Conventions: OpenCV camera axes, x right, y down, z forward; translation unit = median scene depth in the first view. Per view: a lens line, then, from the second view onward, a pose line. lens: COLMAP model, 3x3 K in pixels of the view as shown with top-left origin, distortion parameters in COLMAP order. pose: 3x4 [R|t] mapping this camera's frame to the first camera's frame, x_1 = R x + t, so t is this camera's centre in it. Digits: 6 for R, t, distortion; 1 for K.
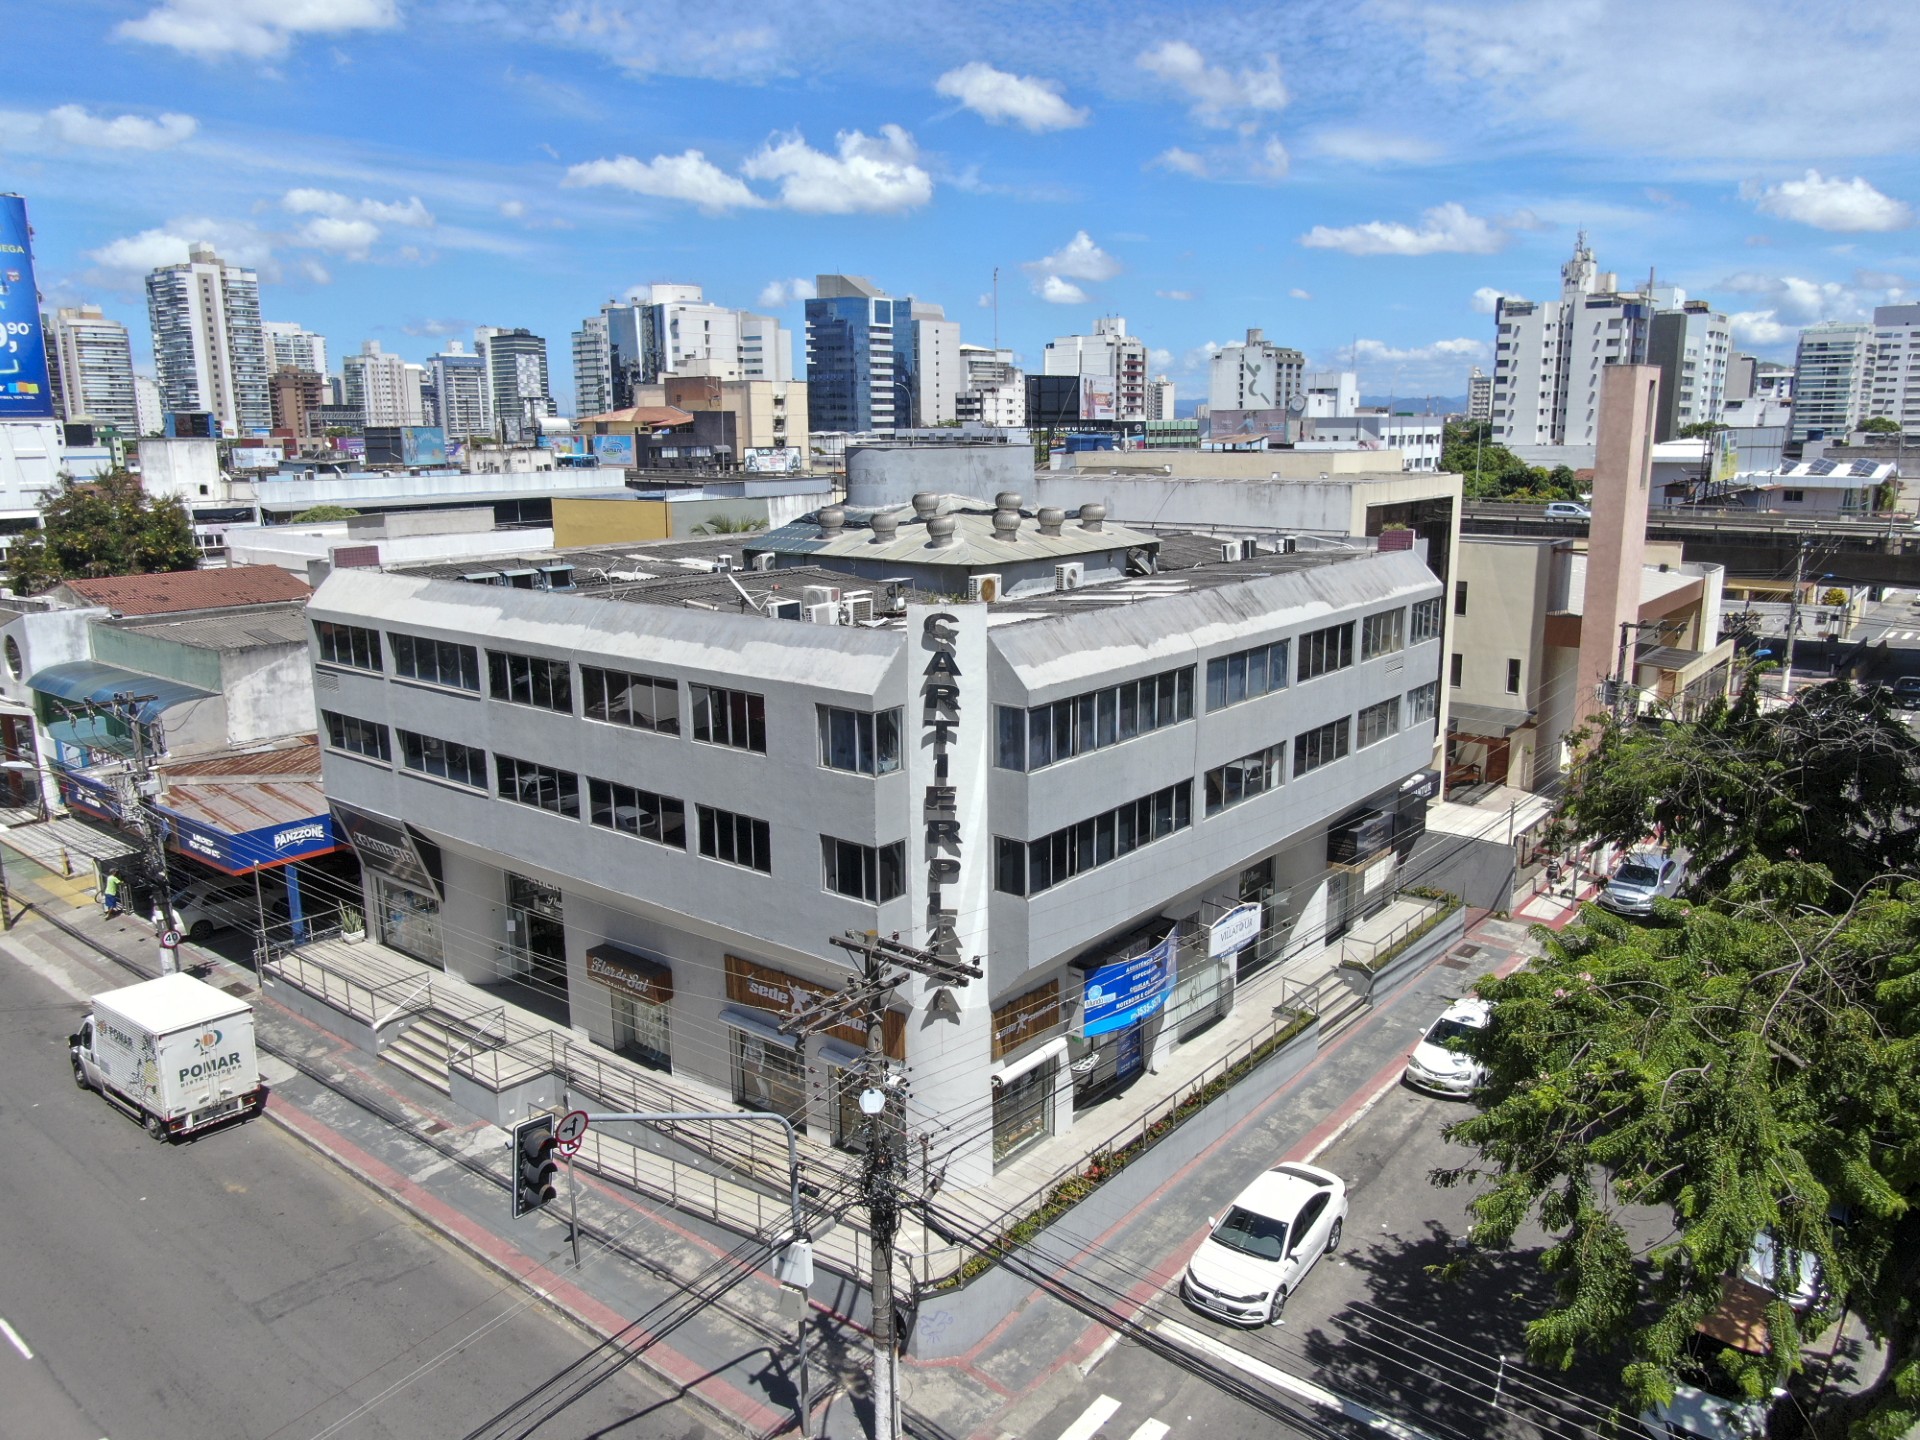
lens RADIAL K [[1380.4, 0, 960.0], [0, 1380.4, 720.0], [0, 0, 1]] dist [-0.022296, 0.008472]
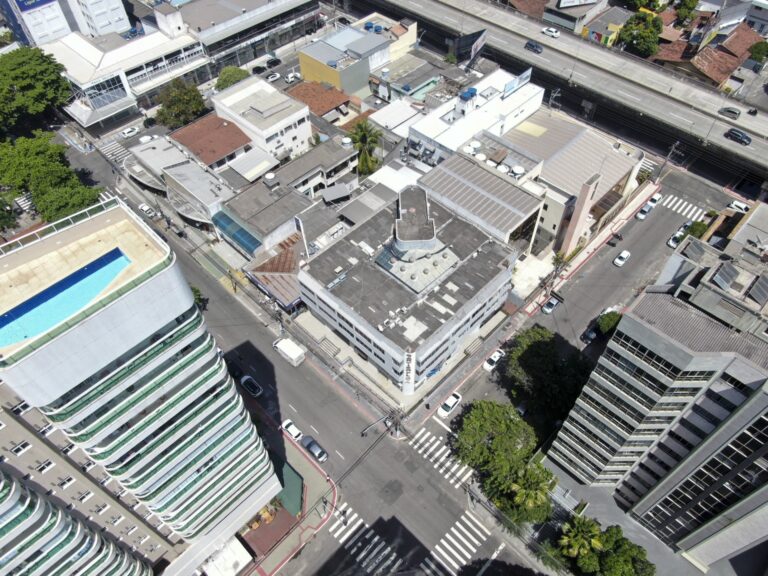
lens RADIAL K [[552.1, 0, 384.0], [0, 552.1, 288.0], [0, 0, 1]] dist [-0.022296, 0.008472]
pose [[0.995926, 0.065235, -0.062255, 0.008360], [-0.010639, 0.770578, 0.637257, -1.462293], [0.089543, -0.633999, 0.768132, -0.686233]]
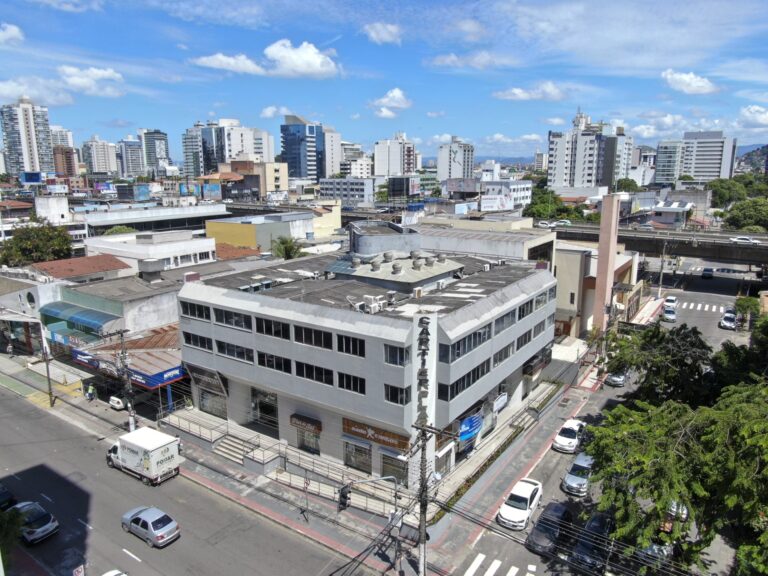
lens RADIAL K [[552.1, 0, 384.0], [0, 552.1, 288.0], [0, 0, 1]] dist [-0.022296, 0.008472]
pose [[0.996031, -0.012436, 0.088133, -0.146996], [0.011909, 0.999908, 0.006506, -0.102297], [-0.088206, -0.005430, 0.996087, -0.189466]]
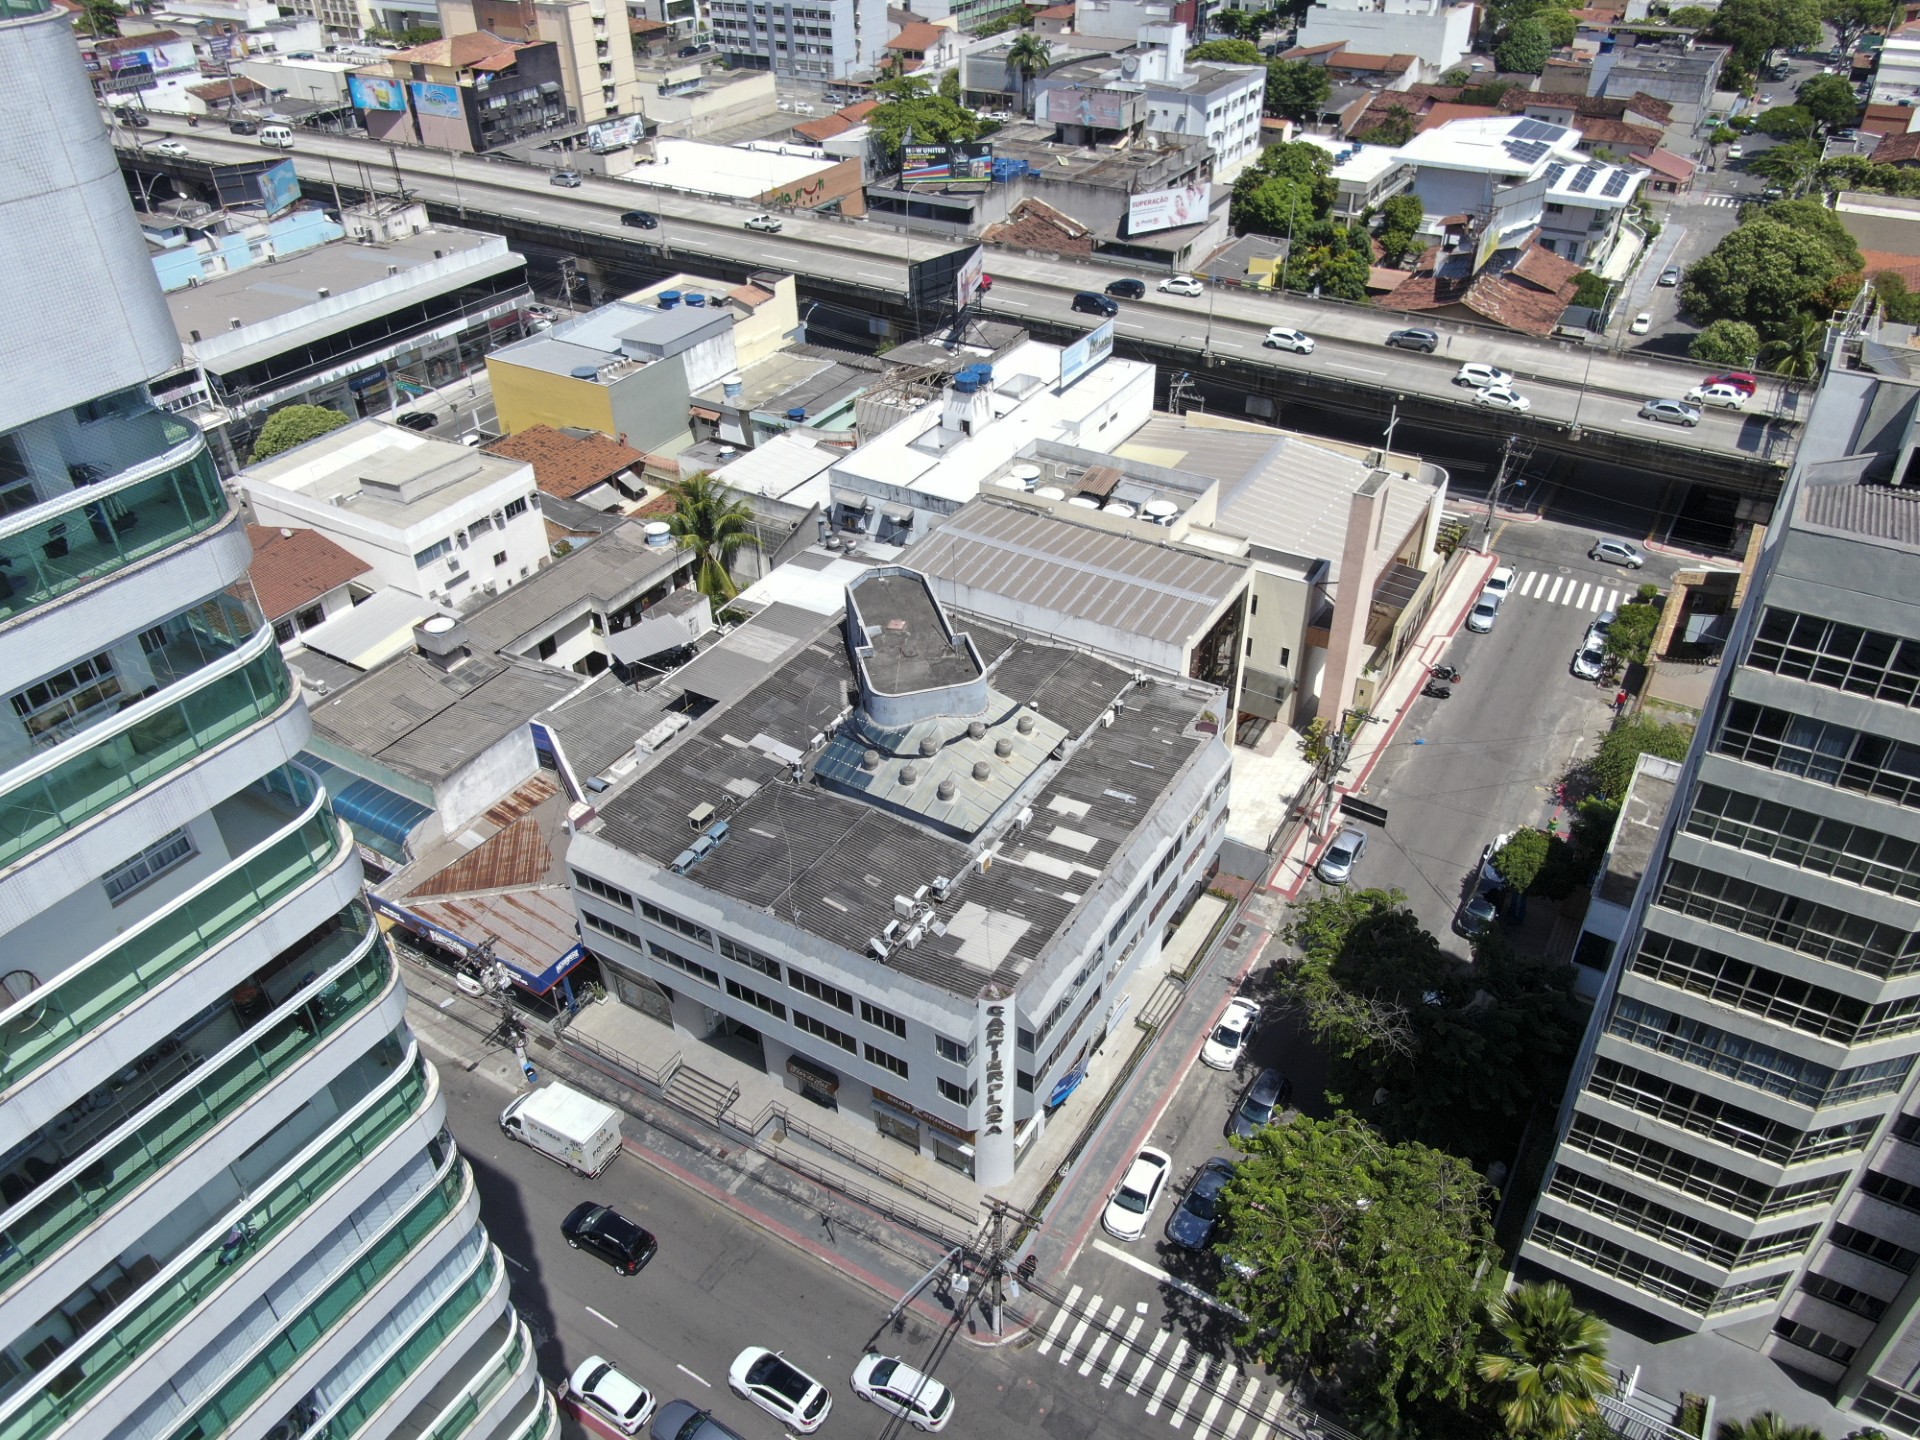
lens RADIAL K [[1380.4, 0, 960.0], [0, 1380.4, 720.0], [0, 0, 1]] dist [-0.022296, 0.008472]
pose [[0.989892, -0.086950, 0.112042, -0.178576], [0.035403, 0.916503, 0.398458, -0.885794], [-0.137333, -0.390464, 0.910317, -0.510080]]
